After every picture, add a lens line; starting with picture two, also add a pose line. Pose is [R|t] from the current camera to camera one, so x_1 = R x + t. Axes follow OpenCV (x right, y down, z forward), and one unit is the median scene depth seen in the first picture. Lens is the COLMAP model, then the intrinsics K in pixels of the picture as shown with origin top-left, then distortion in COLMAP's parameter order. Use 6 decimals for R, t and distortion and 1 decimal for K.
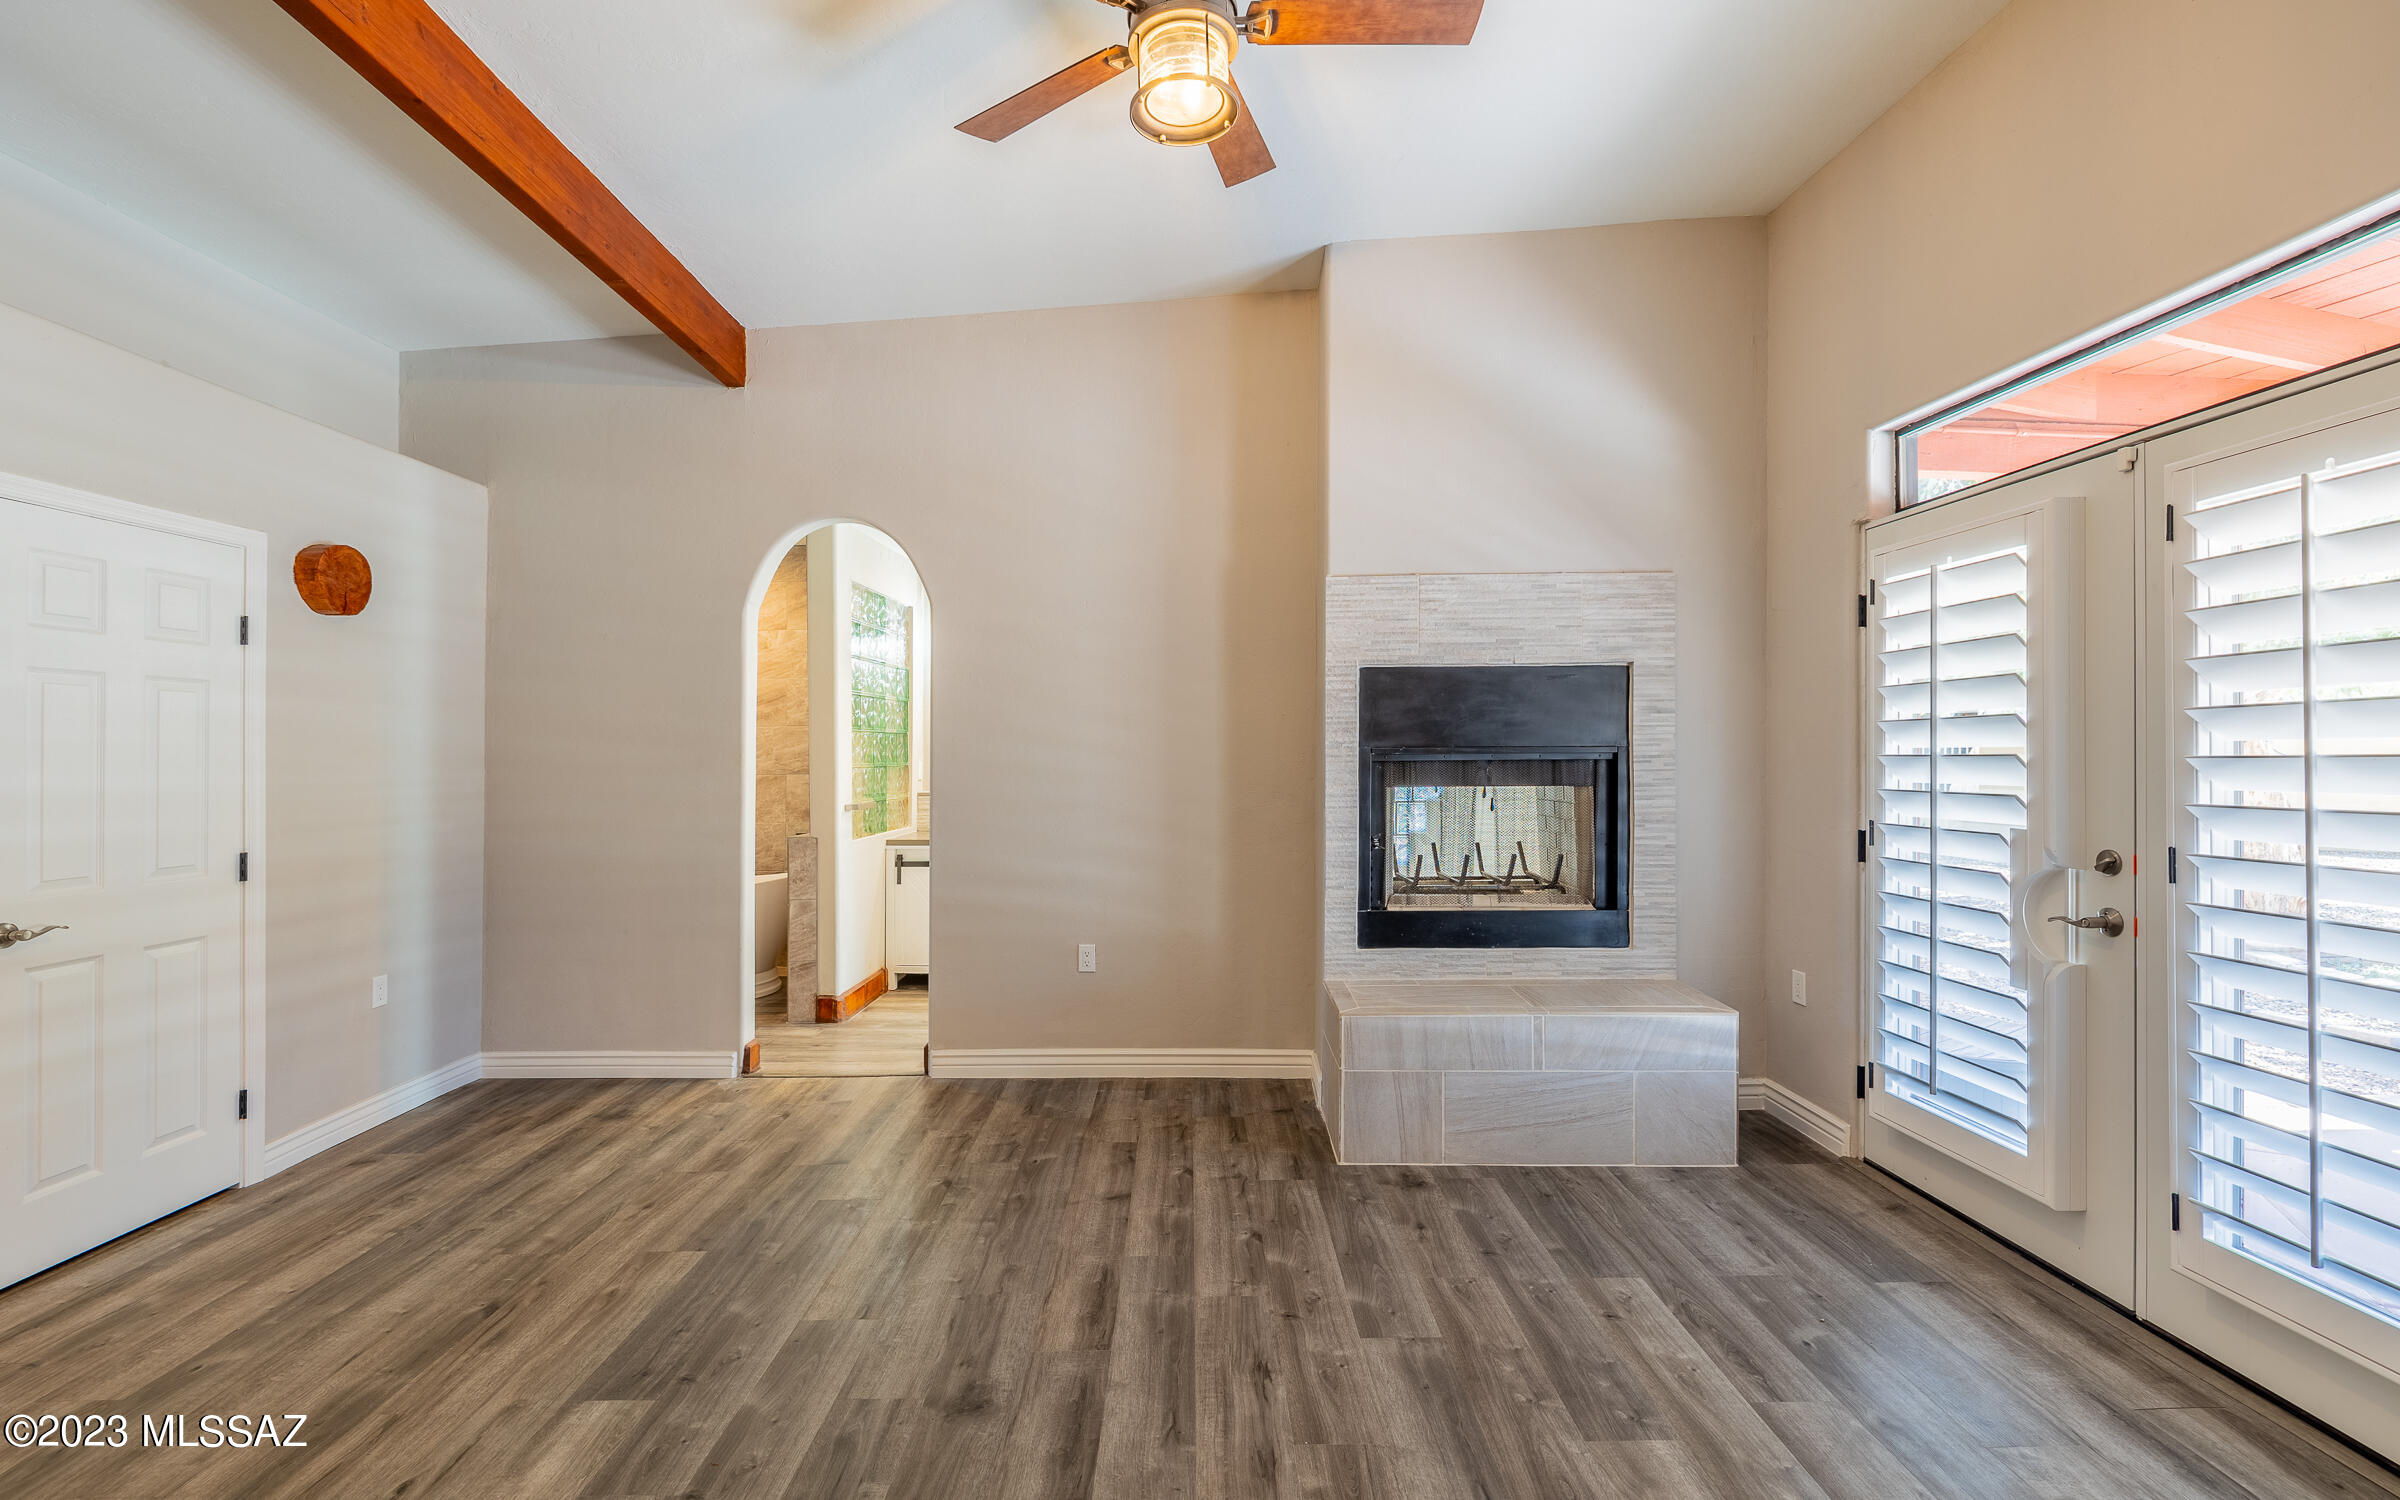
lens RADIAL K [[1015.8, 0, 1189.4], [0, 1015.8, 731.1], [0, 0, 1]] dist [-0.000397, 0.001101]
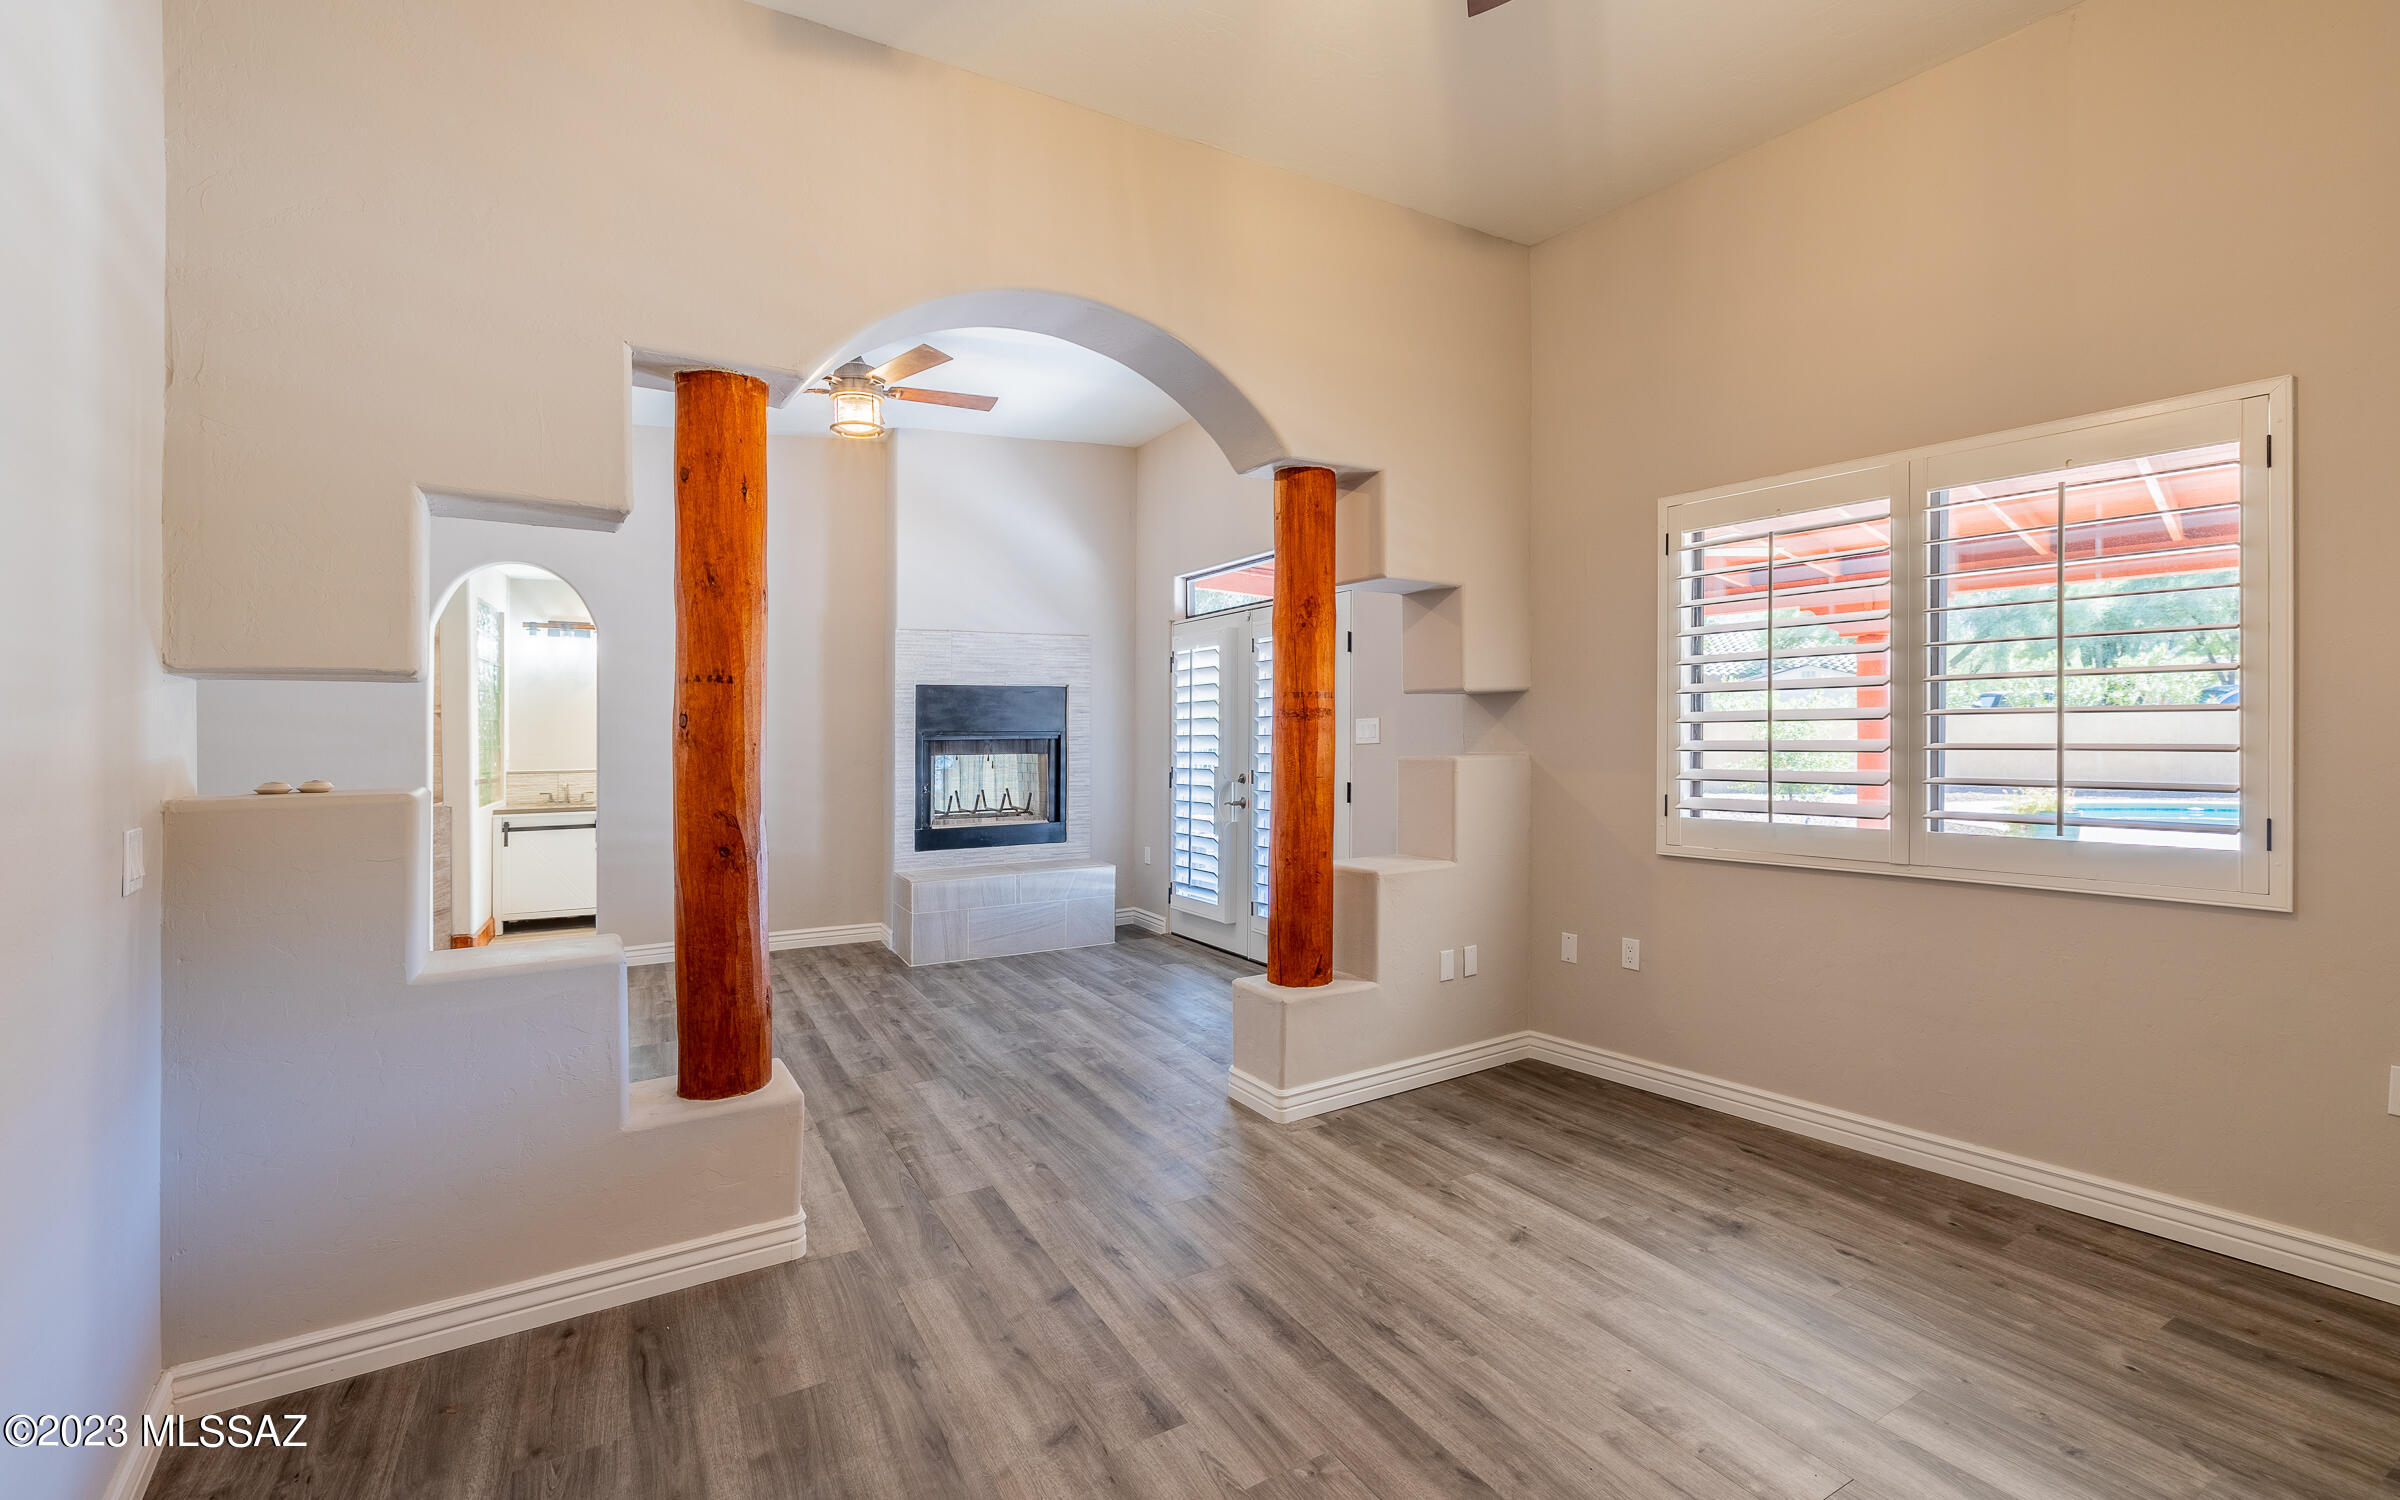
lens RADIAL K [[1015.8, 0, 1205.1], [0, 1015.8, 748.7], [0, 0, 1]] dist [-0.000397, 0.001101]
pose [[0.870442, -0.007860, 0.492208, -0.277542], [-0.006819, 0.999584, 0.028022, -0.007795], [-0.492224, -0.027749, 0.870026, -0.794603]]
